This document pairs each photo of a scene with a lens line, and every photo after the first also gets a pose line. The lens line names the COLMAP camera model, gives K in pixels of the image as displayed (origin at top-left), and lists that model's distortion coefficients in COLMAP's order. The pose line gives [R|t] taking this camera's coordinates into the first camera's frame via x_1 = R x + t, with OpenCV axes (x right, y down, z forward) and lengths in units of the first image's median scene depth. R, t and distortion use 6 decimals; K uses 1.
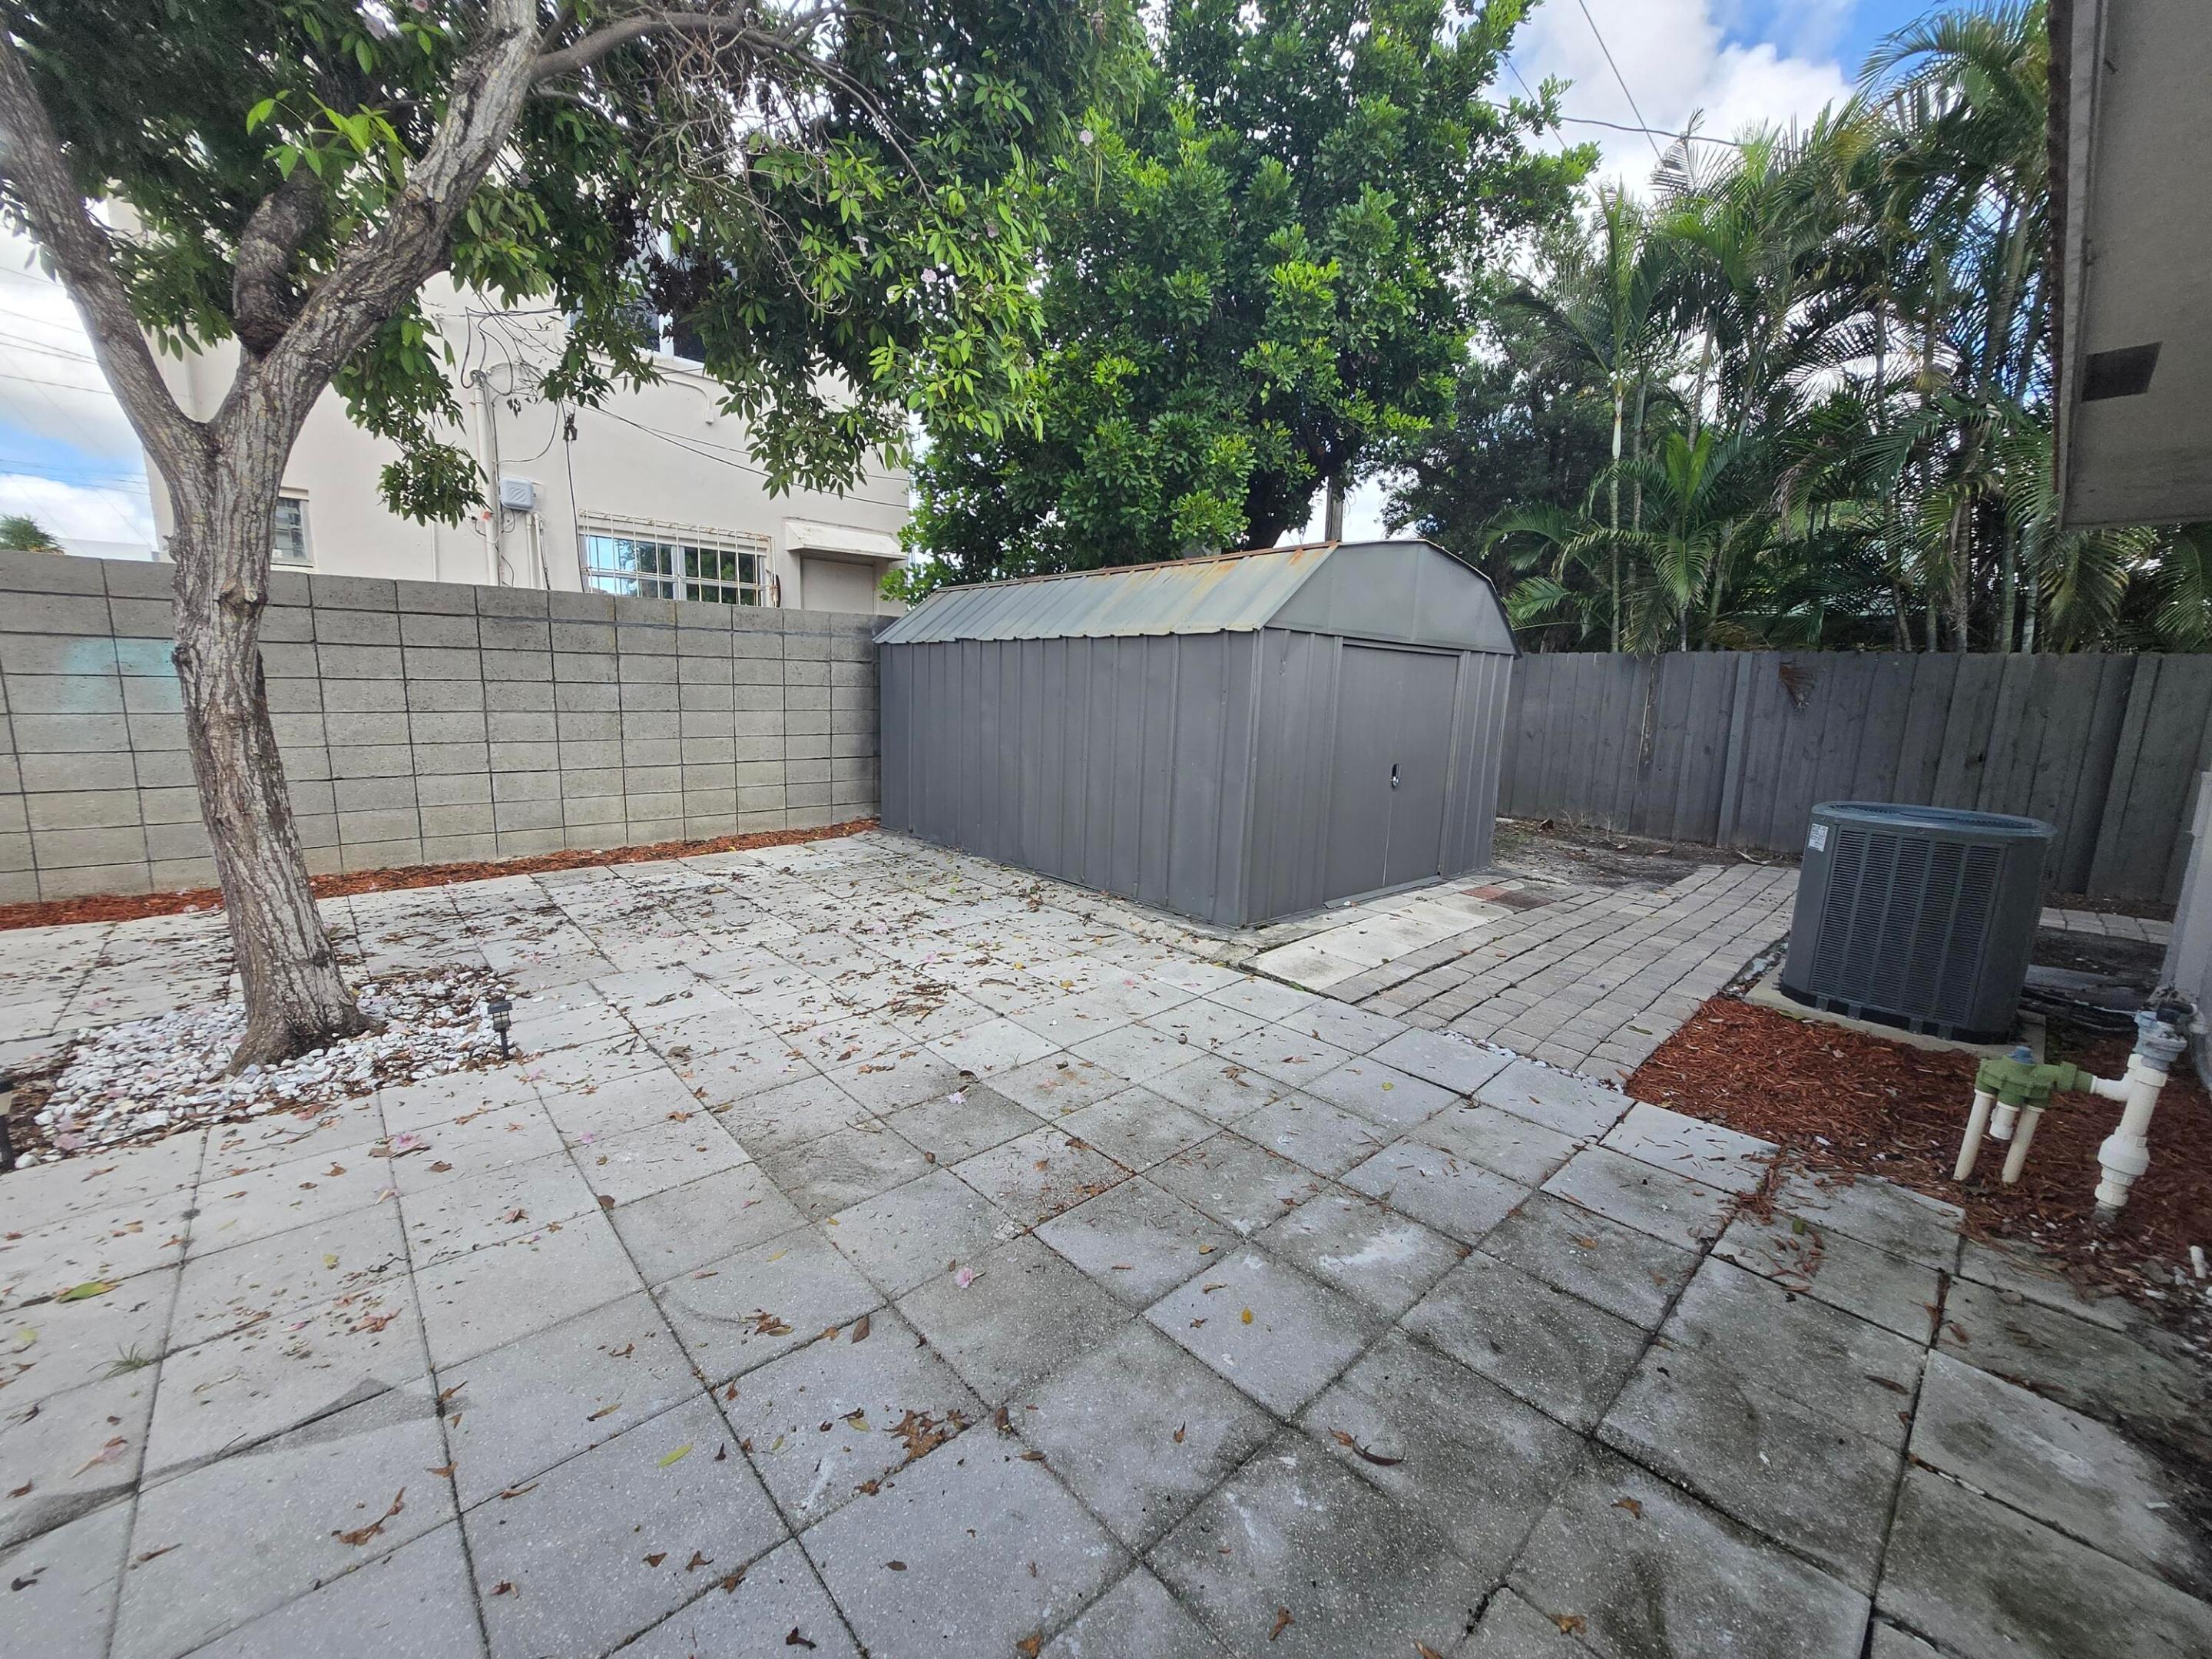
lens RADIAL K [[864.8, 0, 1098.2], [0, 864.8, 827.3], [0, 0, 1]] dist [-0.000749, -0.000711]
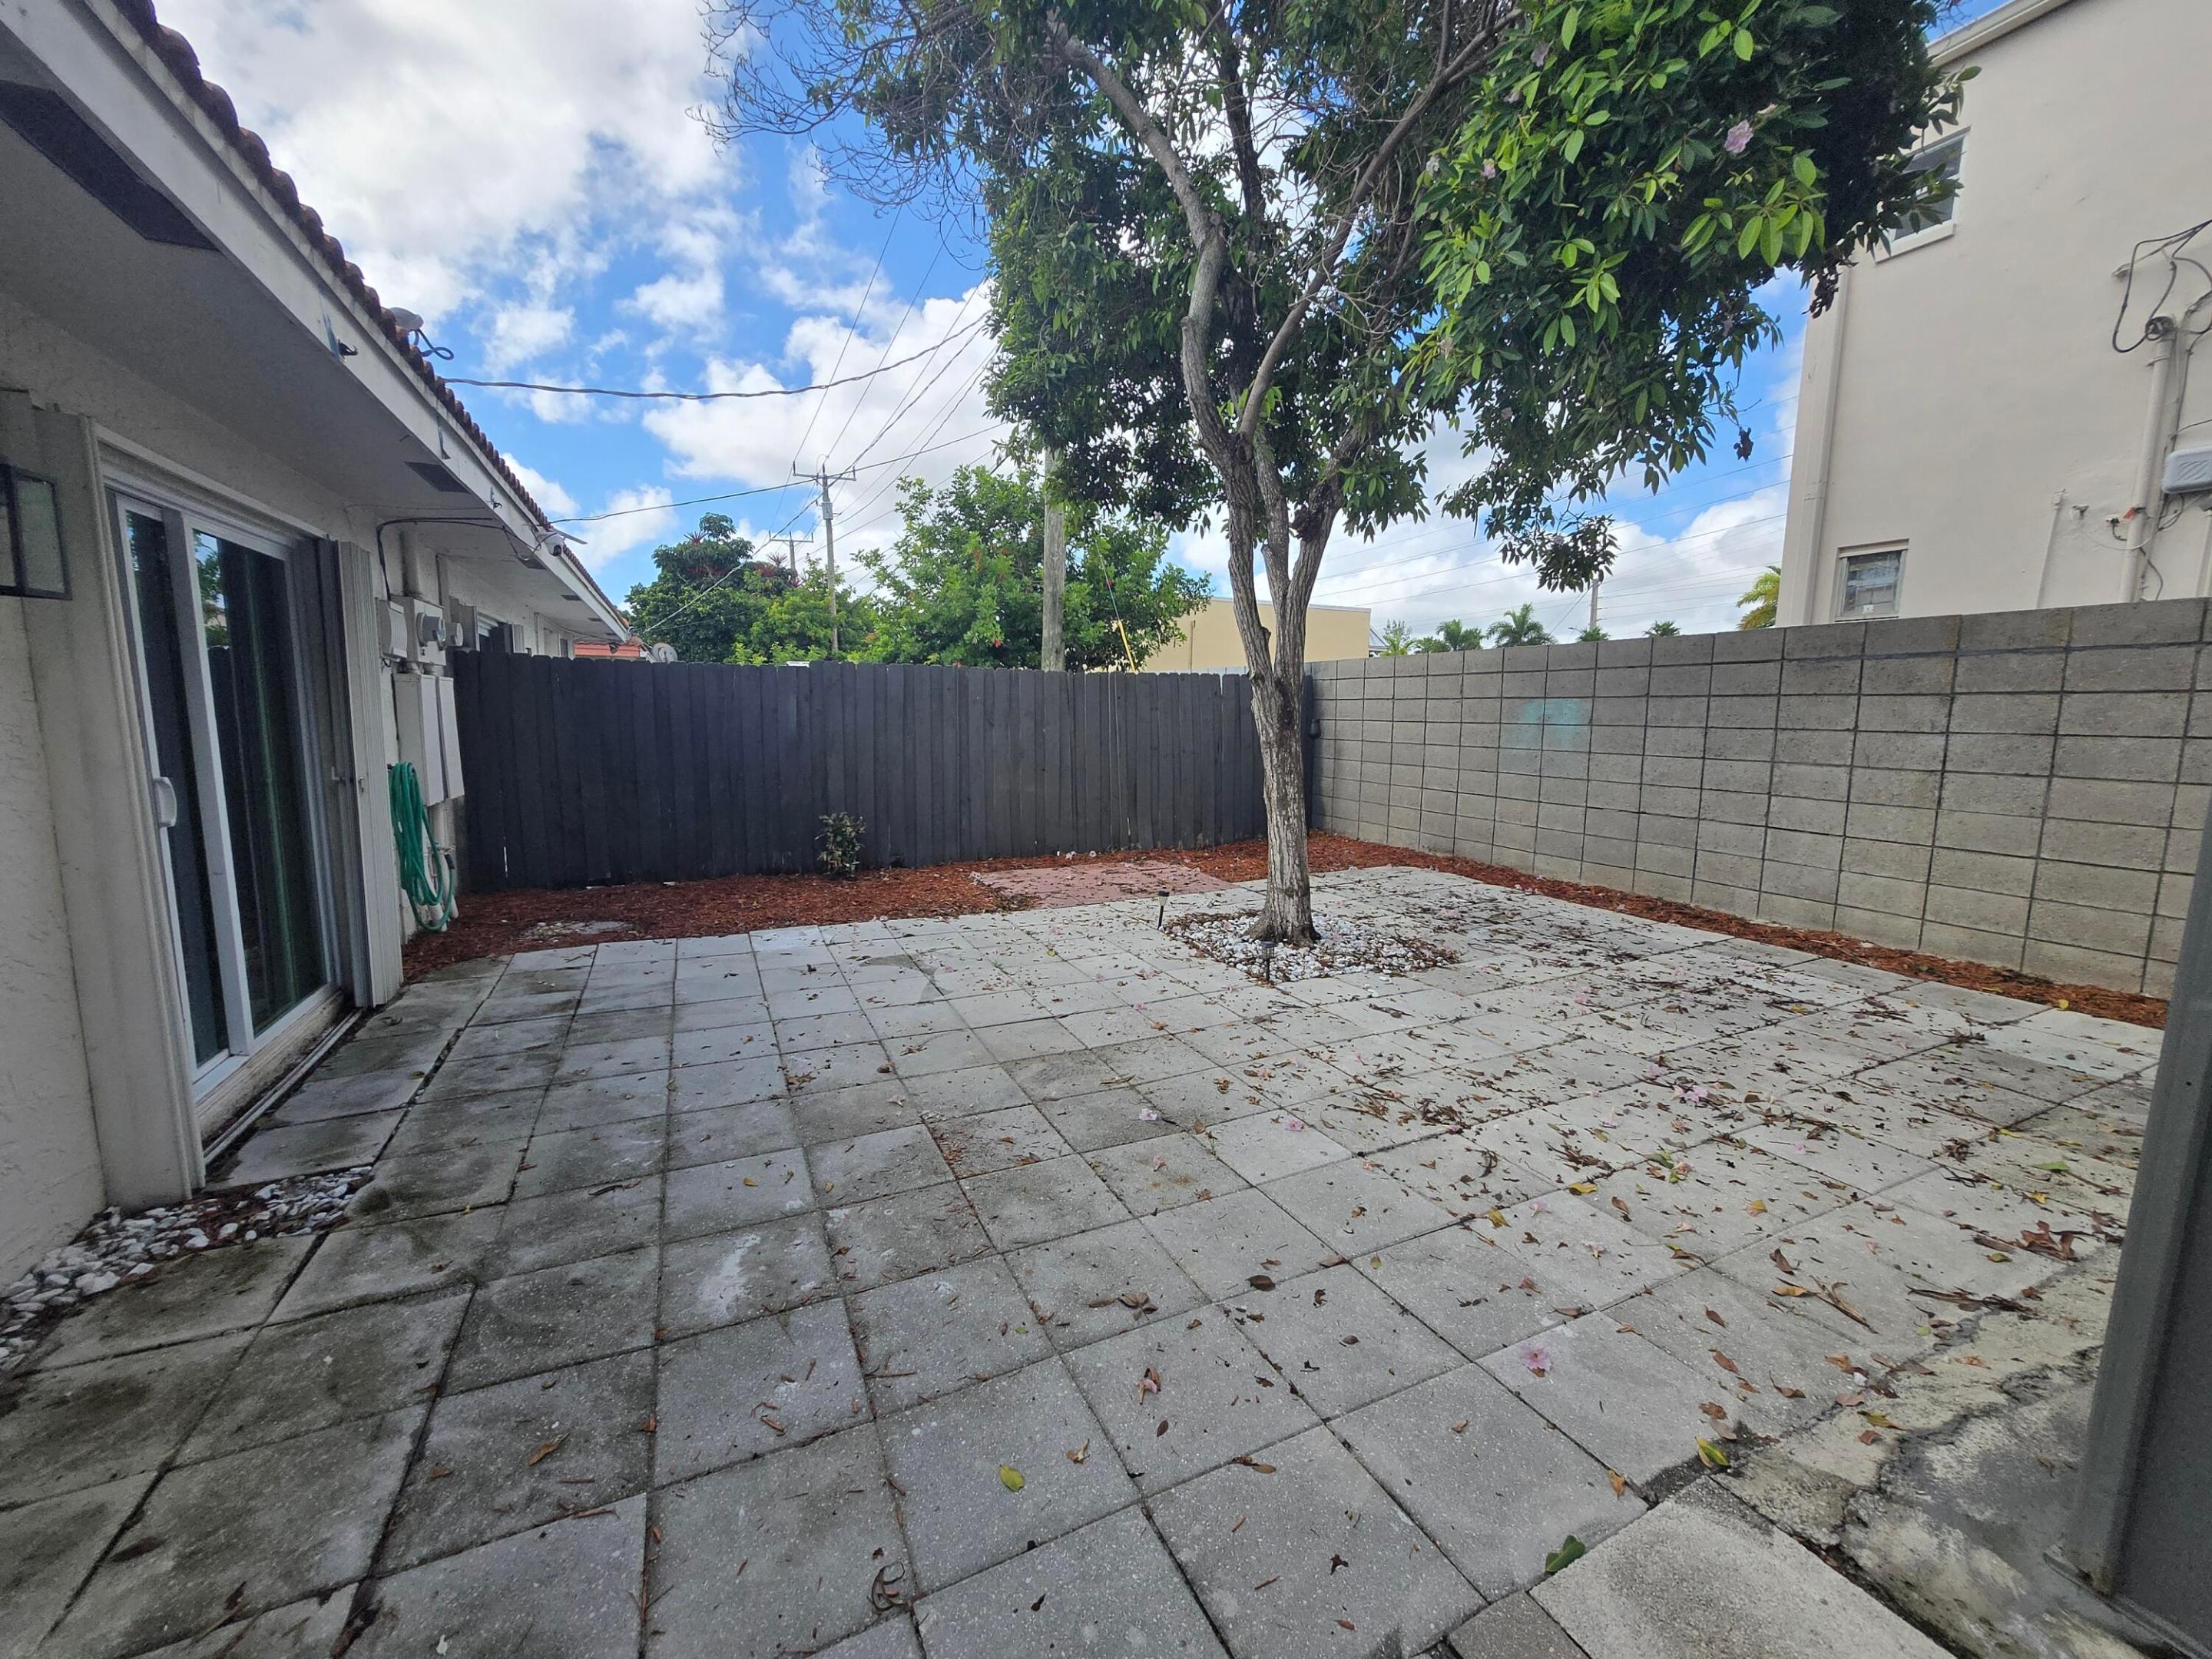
lens RADIAL K [[864.8, 0, 1093.5], [0, 864.8, 826.8], [0, 0, 1]] dist [-0.000749, -0.000711]
pose [[-0.301162, 0.103968, -0.947888, 0.650781], [-0.170758, 0.972091, 0.160876, -0.145017], [0.938159, 0.210309, -0.275004, 0.933896]]
